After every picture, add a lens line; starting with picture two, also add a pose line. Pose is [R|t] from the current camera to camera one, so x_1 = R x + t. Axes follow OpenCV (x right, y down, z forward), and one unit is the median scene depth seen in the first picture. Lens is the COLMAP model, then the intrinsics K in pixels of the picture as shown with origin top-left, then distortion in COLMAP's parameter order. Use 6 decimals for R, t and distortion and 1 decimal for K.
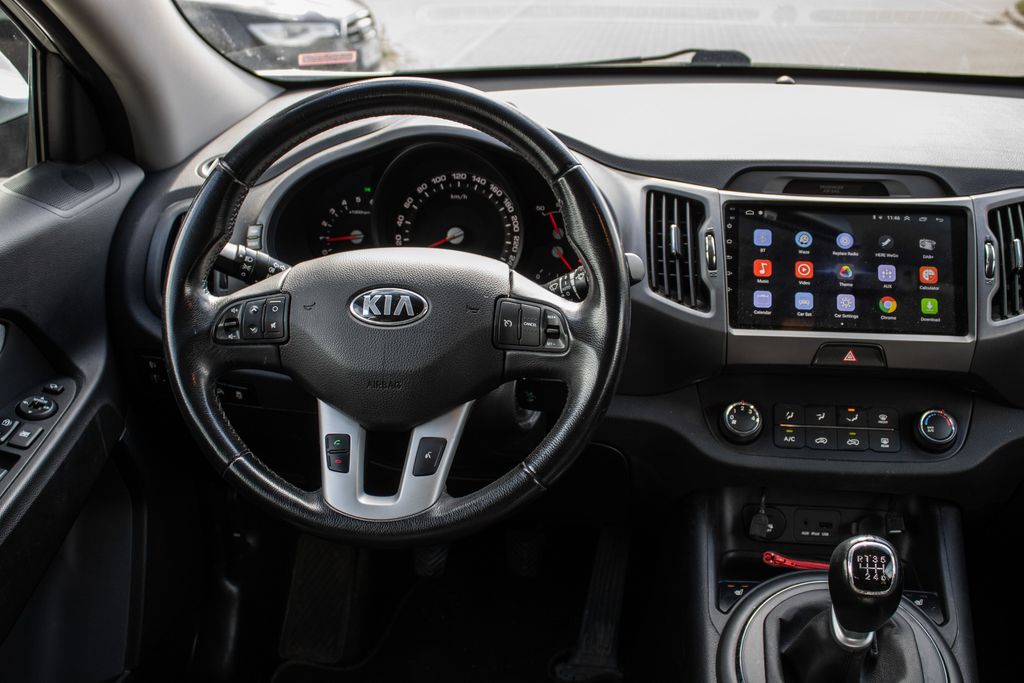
lens RADIAL K [[1081.6, 0, 511.9], [0, 1081.6, 343.8], [0, 0, 1]] dist [0.001323, 0.000000]
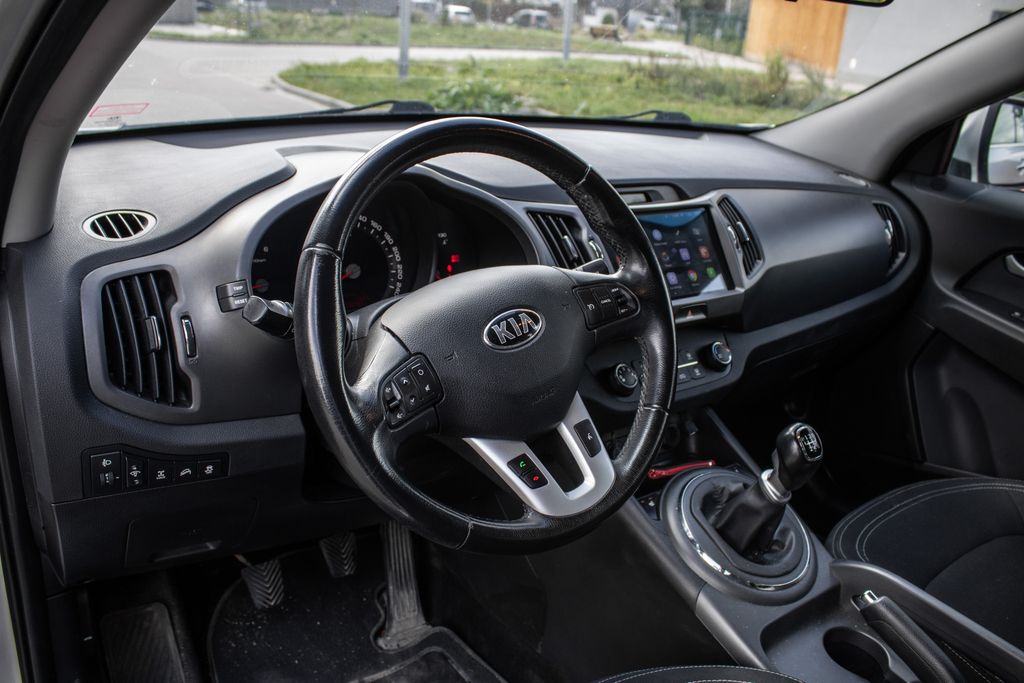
lens RADIAL K [[875.4, 0, 512.0], [0, 875.4, 339.1], [0, 0, 1]] dist [-0.059434, 0.000762]
pose [[0.721317, -0.176772, 0.669667, -0.527164], [0.182257, 0.981249, 0.062708, -0.059765], [-0.668195, 0.076819, 0.740010, 0.263609]]
